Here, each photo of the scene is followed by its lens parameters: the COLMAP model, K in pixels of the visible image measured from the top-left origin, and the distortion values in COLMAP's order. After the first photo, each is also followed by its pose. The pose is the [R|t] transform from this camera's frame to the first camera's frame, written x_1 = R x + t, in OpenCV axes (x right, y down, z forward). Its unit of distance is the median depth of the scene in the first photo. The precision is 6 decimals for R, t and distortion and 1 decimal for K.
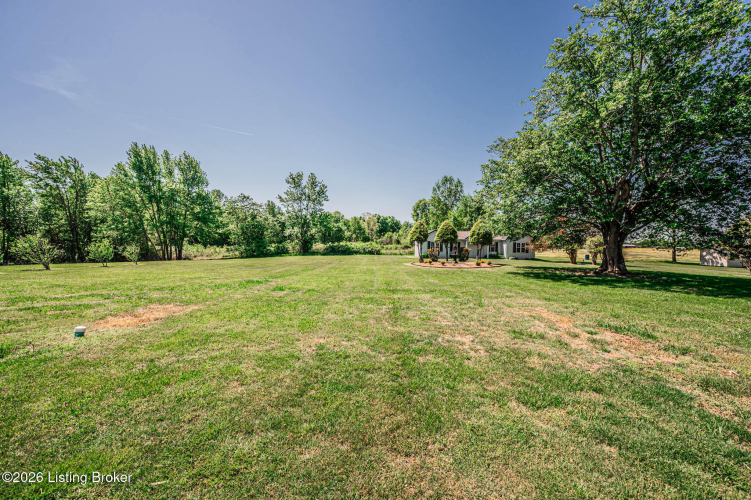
lens RADIAL K [[295.6, 0, 375.5], [0, 295.6, 250.0], [0, 0, 1]] dist [0.000121, -0.000013]
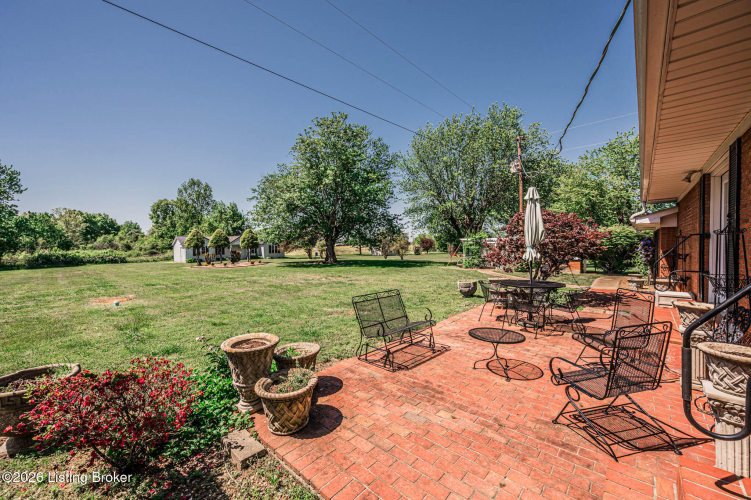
lens RADIAL K [[295.6, 0, 375.5], [0, 295.6, 250.0], [0, 0, 1]] dist [0.000121, -0.000013]
pose [[0.677259, -0.039271, 0.734696, -0.157767], [0.042467, 0.998996, 0.014251, -0.004074], [-0.734518, 0.021548, 0.678247, -0.200829]]
